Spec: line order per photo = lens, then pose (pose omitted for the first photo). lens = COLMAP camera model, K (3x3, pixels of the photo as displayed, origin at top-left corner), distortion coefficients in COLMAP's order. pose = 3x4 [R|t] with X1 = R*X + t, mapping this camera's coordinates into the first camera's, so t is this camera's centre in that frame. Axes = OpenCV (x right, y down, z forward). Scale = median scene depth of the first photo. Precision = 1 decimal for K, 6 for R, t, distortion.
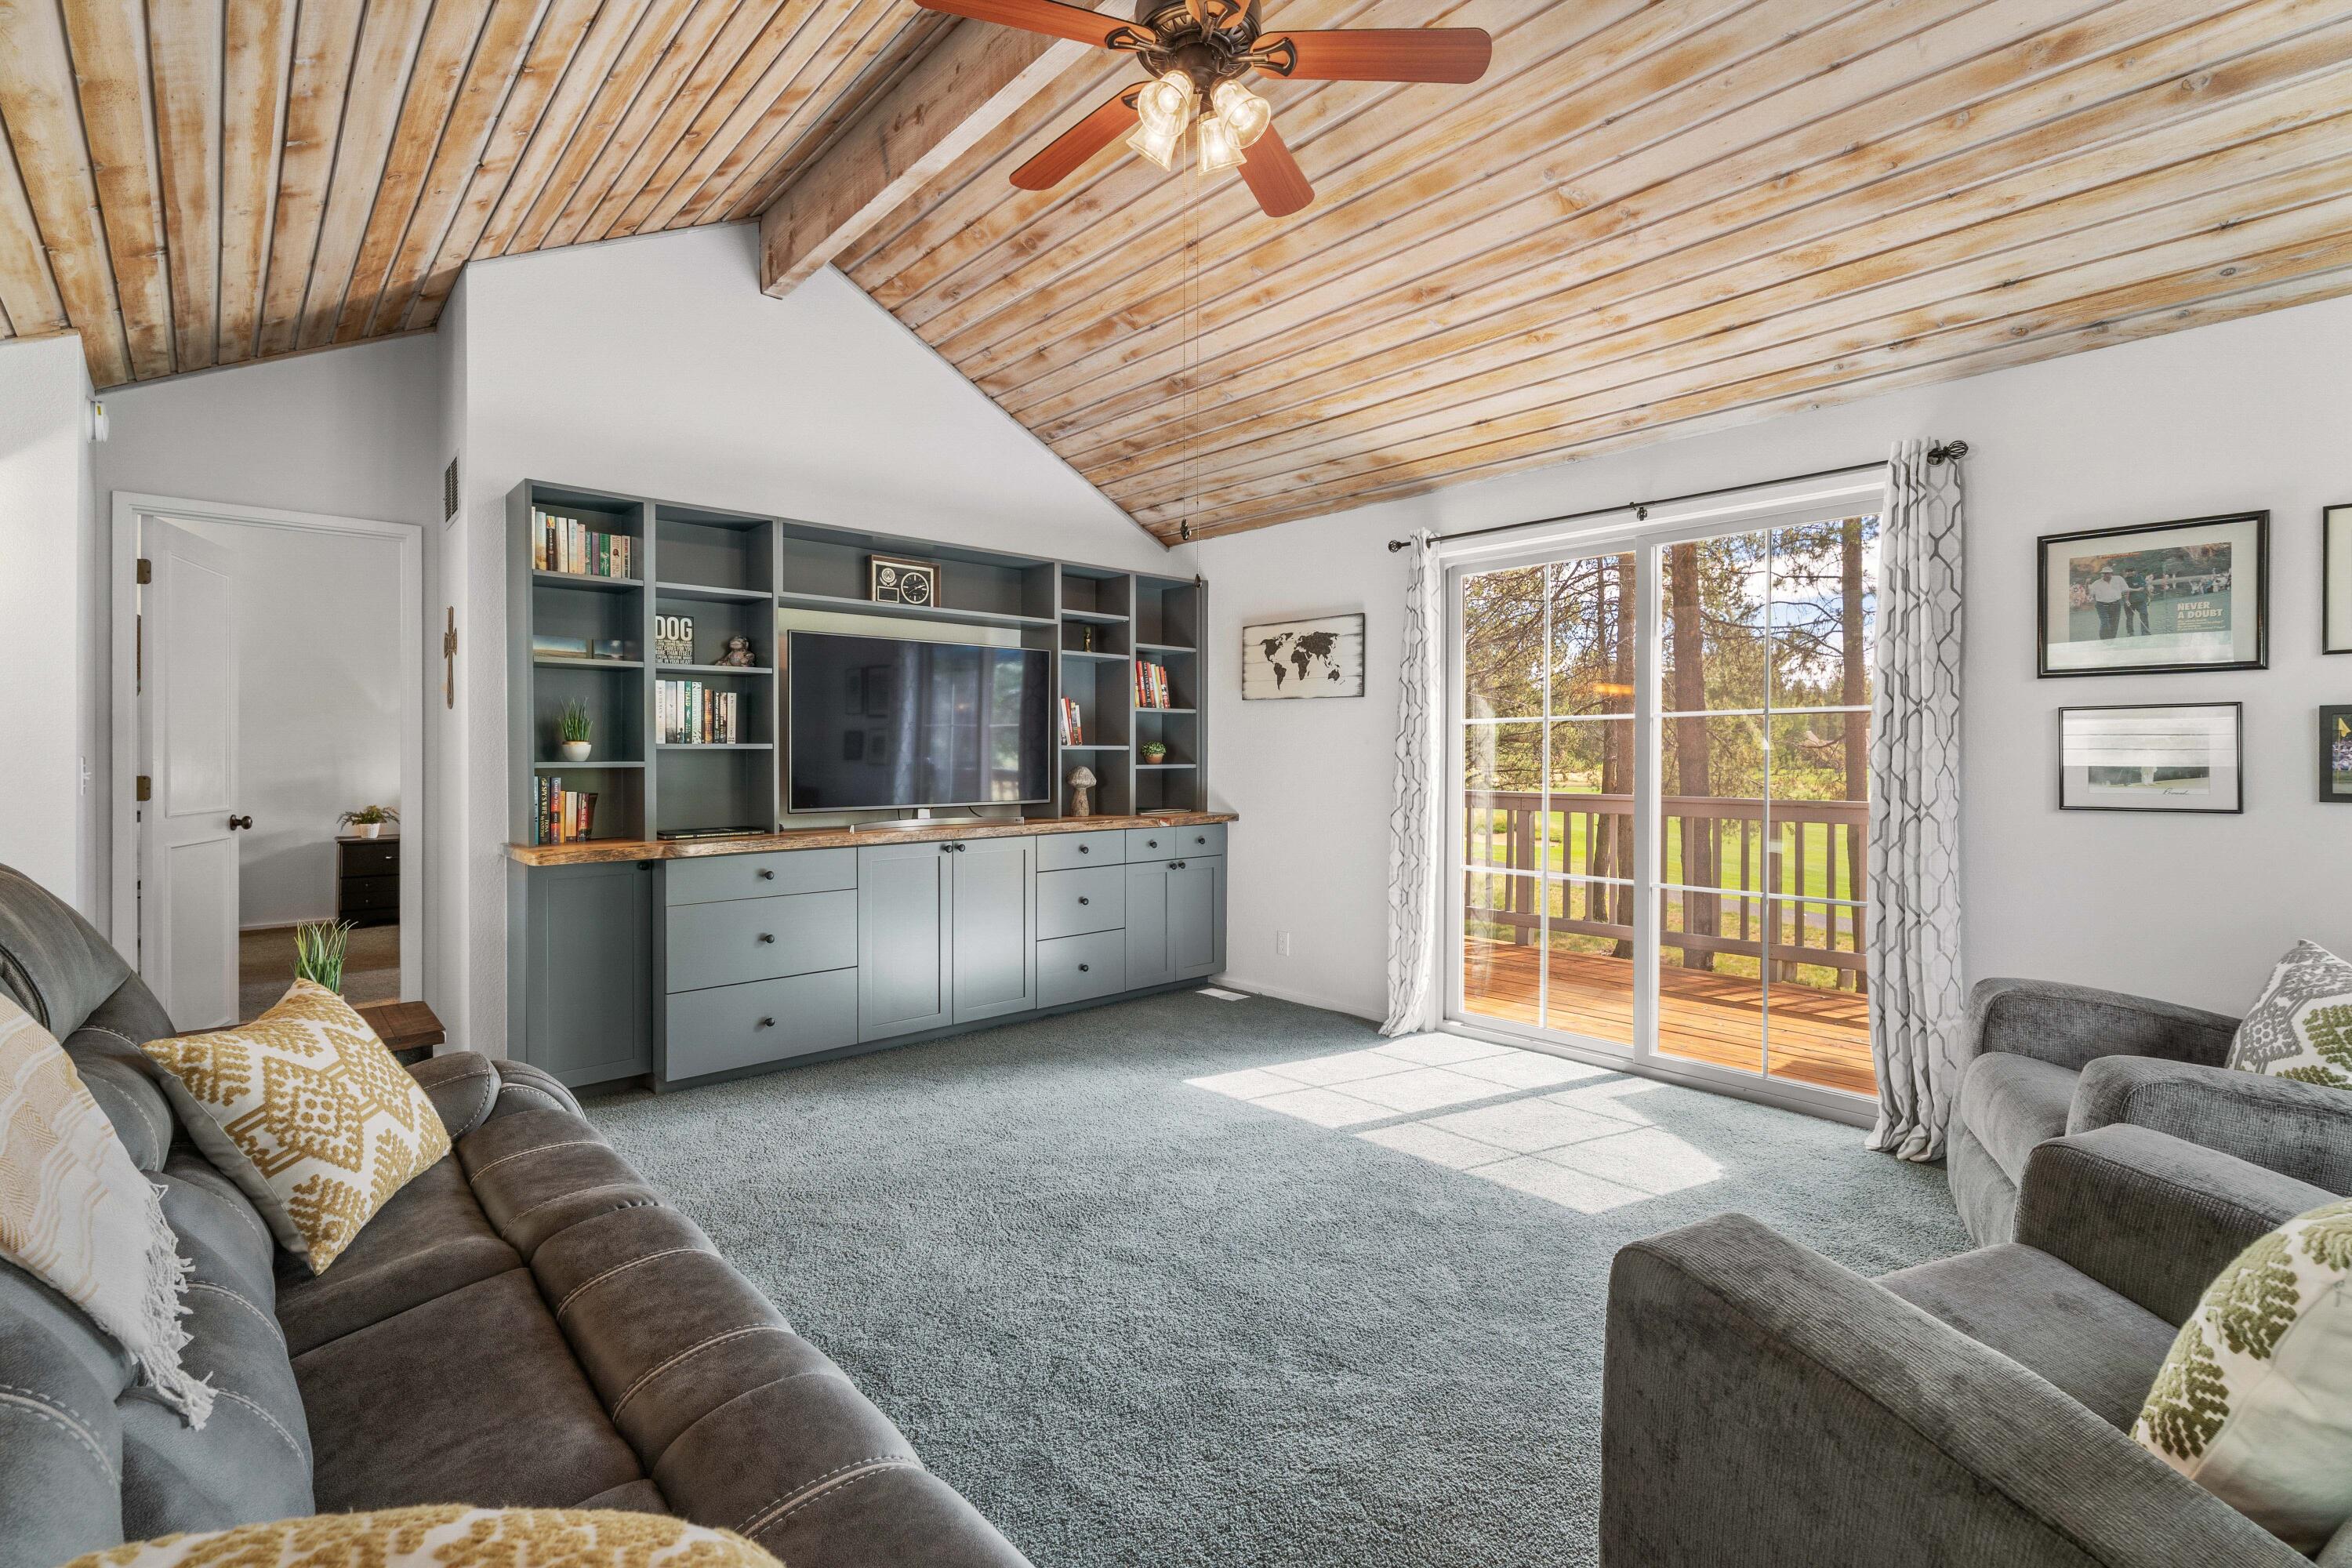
lens RADIAL K [[1047.3, 0, 1179.4], [0, 1047.3, 766.5], [0, 0, 1]] dist [0.001562, -0.000202]
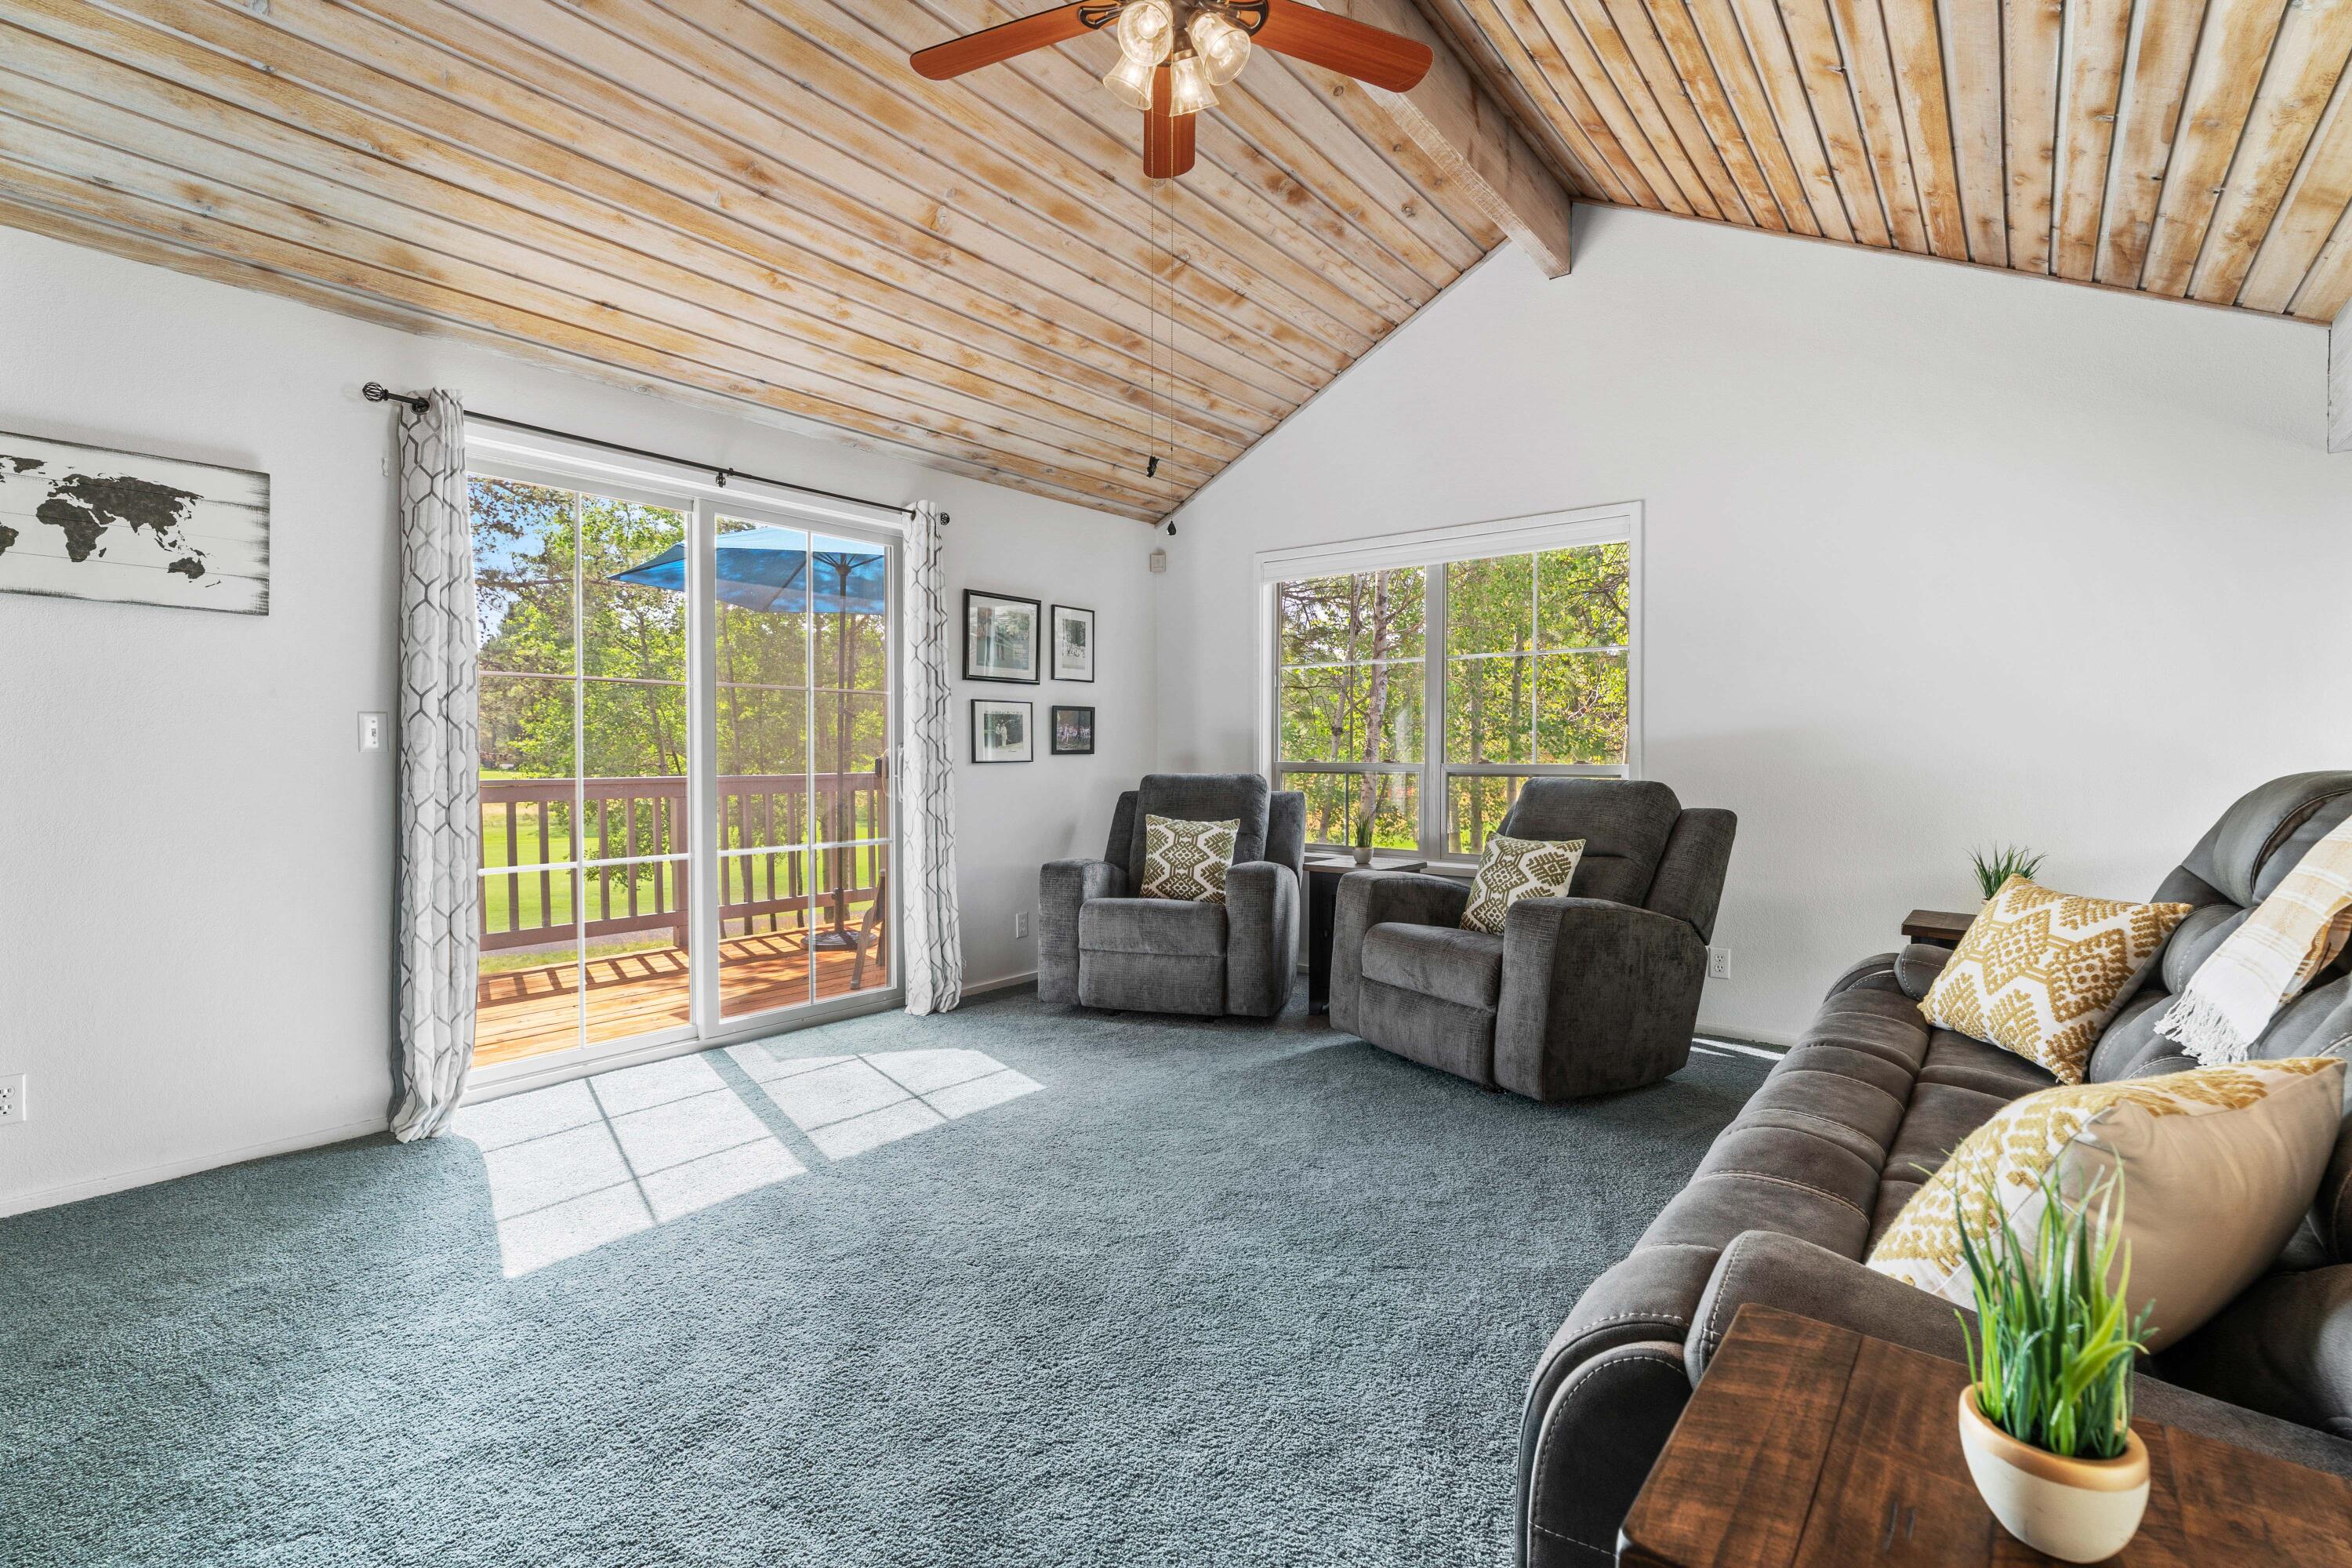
lens RADIAL K [[1047.3, 0, 1177.9], [0, 1047.3, 772.9], [0, 0, 1]] dist [0.001562, -0.000202]
pose [[-0.150757, -0.017096, 0.988423, -0.648714], [0.015872, 0.999680, 0.019711, 0.024148], [-0.988443, 0.018660, -0.150438, 0.775754]]
